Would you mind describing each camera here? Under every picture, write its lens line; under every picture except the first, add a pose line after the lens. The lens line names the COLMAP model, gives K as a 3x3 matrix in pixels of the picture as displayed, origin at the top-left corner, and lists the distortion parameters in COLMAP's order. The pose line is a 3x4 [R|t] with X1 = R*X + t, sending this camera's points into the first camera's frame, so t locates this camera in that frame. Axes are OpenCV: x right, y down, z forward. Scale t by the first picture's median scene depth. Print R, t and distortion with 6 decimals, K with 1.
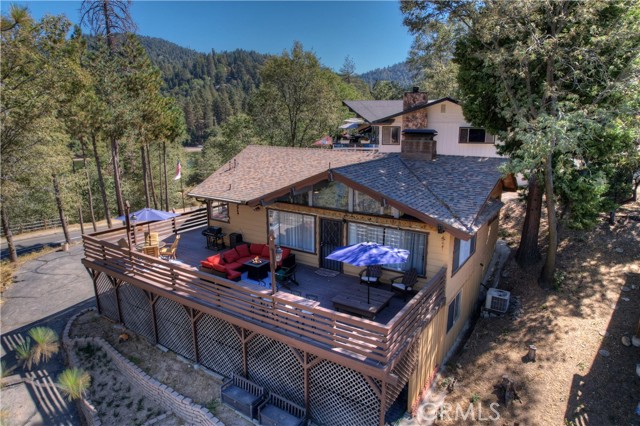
lens RADIAL K [[408.0, 0, 318.6], [0, 408.0, 212.5], [0, 0, 1]] dist [-0.025905, 0.028764]
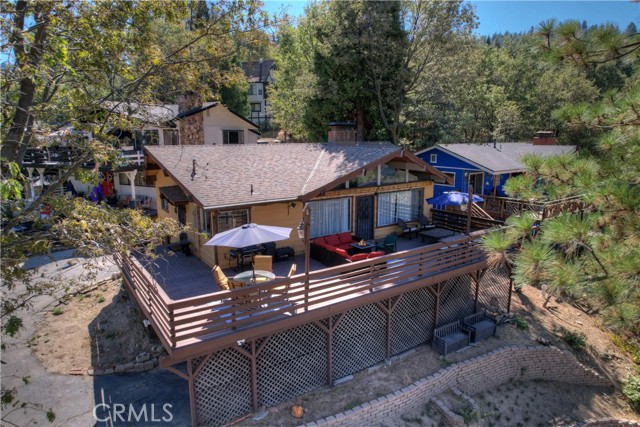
lens RADIAL K [[408.0, 0, 322.0], [0, 408.0, 212.3], [0, 0, 1]] dist [-0.025905, 0.028764]
pose [[0.364165, -0.168815, 0.915907, -1.114360], [0.219024, 0.971377, 0.091954, -0.072764], [-0.905214, 0.167119, 0.390716, 0.691920]]
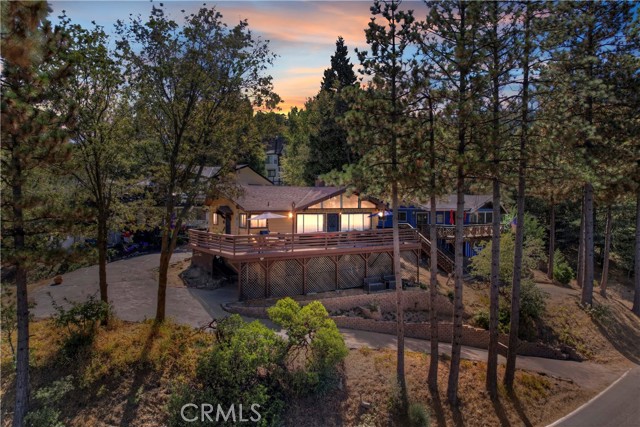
lens RADIAL K [[408.0, 0, 320.6], [0, 408.0, 213.3], [0, 0, 1]] dist [-0.025905, 0.028764]
pose [[0.398628, -0.013959, 0.917007, -1.858859], [0.216985, 0.972931, -0.079515, 0.156101], [-0.891074, 0.230674, 0.390866, 0.298532]]
